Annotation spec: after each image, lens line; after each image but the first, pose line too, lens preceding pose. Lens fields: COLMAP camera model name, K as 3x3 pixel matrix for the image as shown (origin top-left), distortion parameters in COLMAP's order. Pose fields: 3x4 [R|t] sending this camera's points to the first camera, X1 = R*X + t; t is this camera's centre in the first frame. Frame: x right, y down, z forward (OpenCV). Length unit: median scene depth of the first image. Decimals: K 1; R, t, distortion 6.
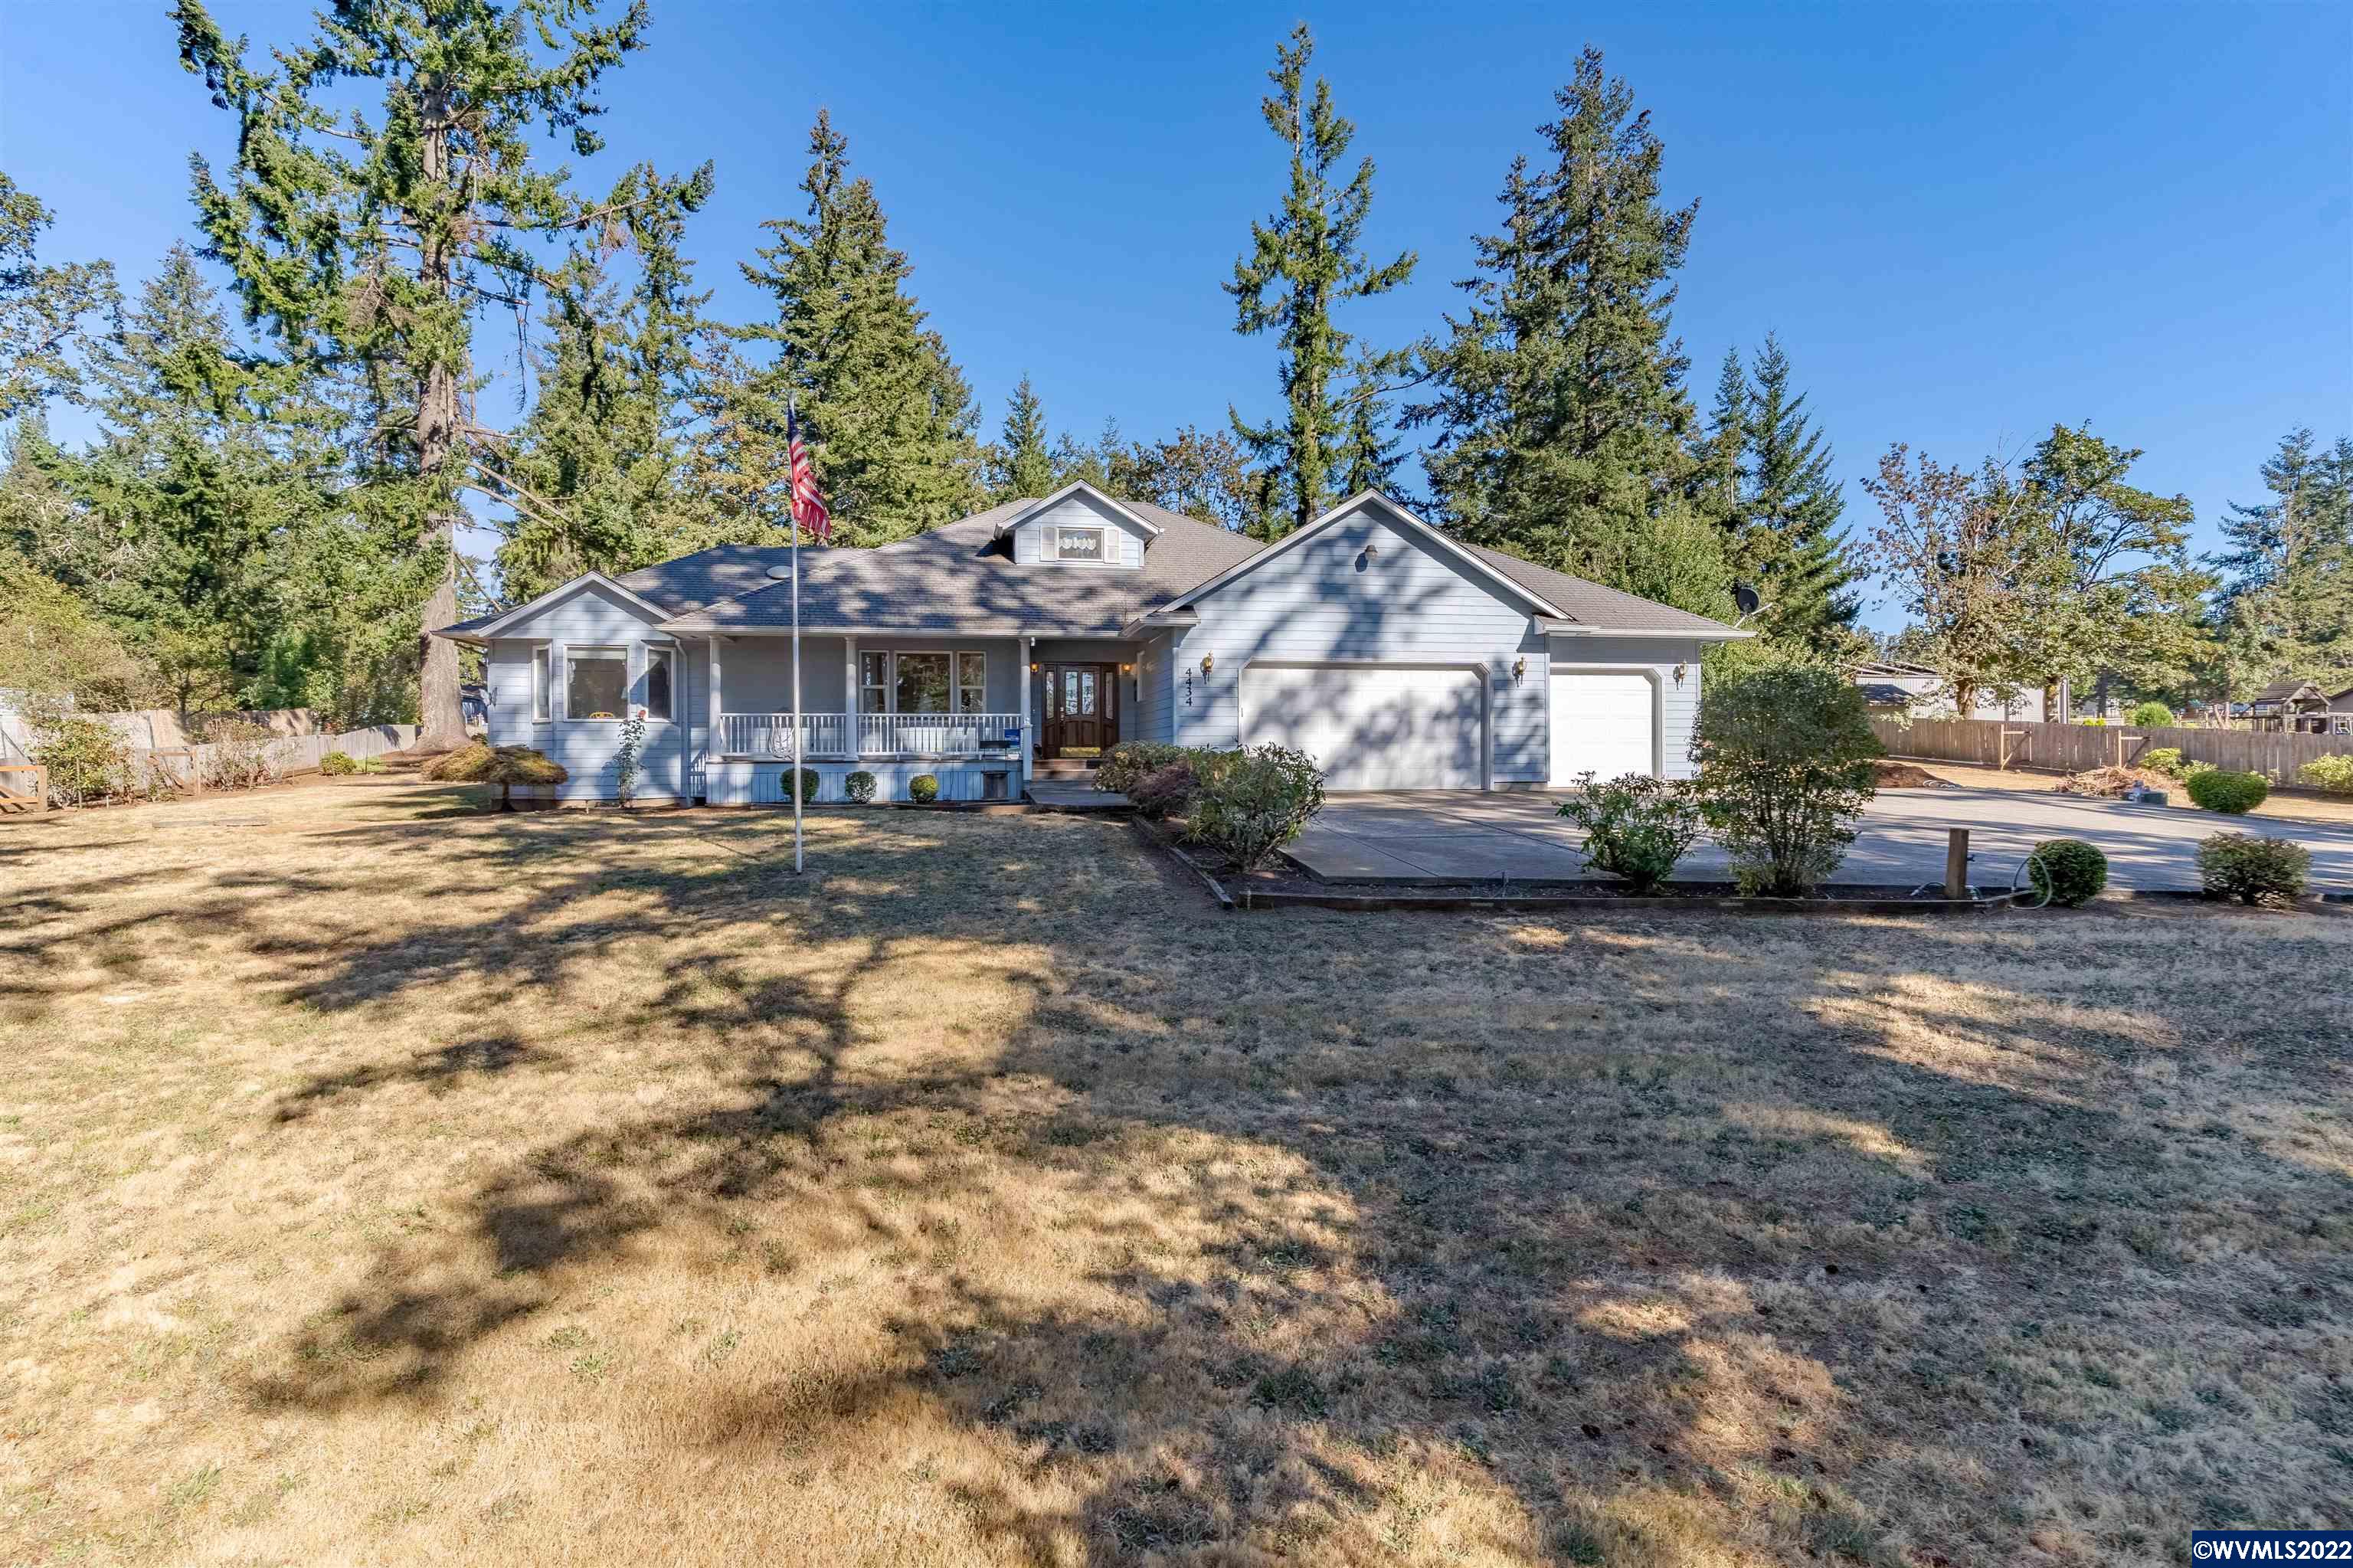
lens RADIAL K [[1176.6, 0, 1176.5], [0, 1176.6, 784.0], [0, 0, 1]] dist [0.001927, 0.001165]
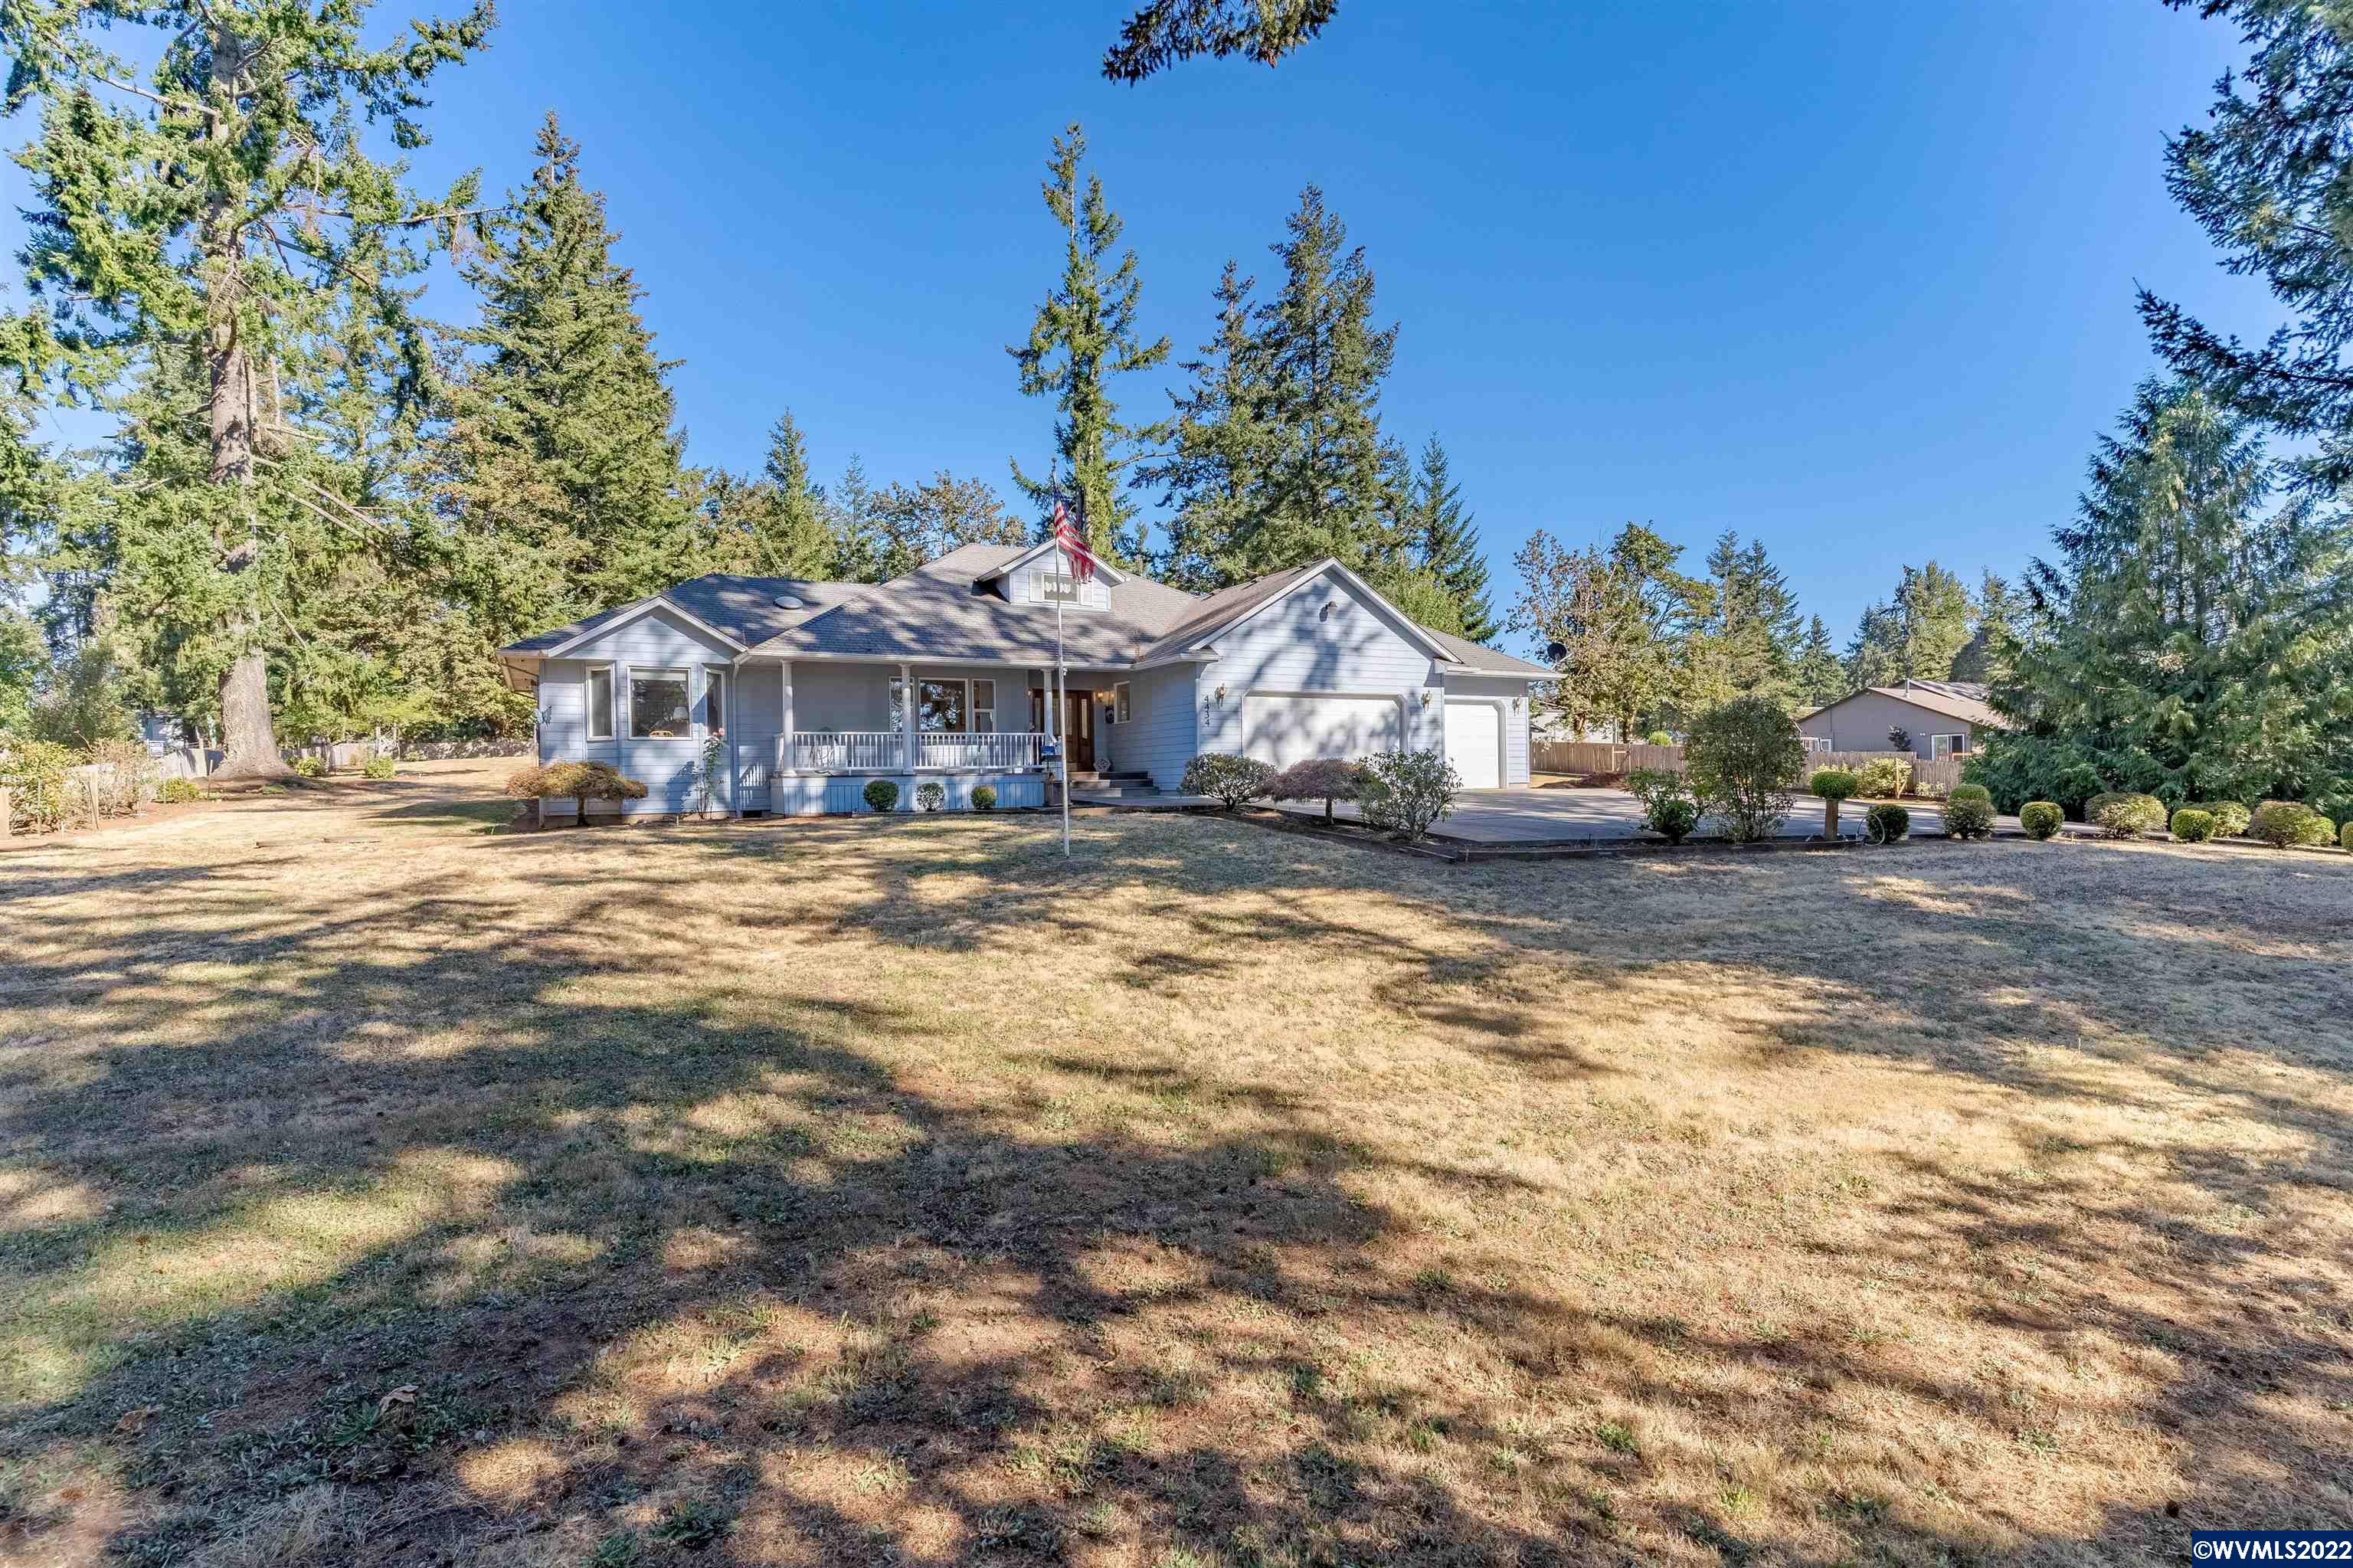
lens RADIAL K [[1119.7, 0, 1176.0], [0, 1119.7, 817.3], [0, 0, 1]] dist [0.004283, 0.000070]
pose [[0.946553, -0.023796, 0.321670, -0.291019], [0.021862, 0.999715, 0.009623, 0.013634], [-0.321808, -0.002076, 0.946803, -0.077169]]
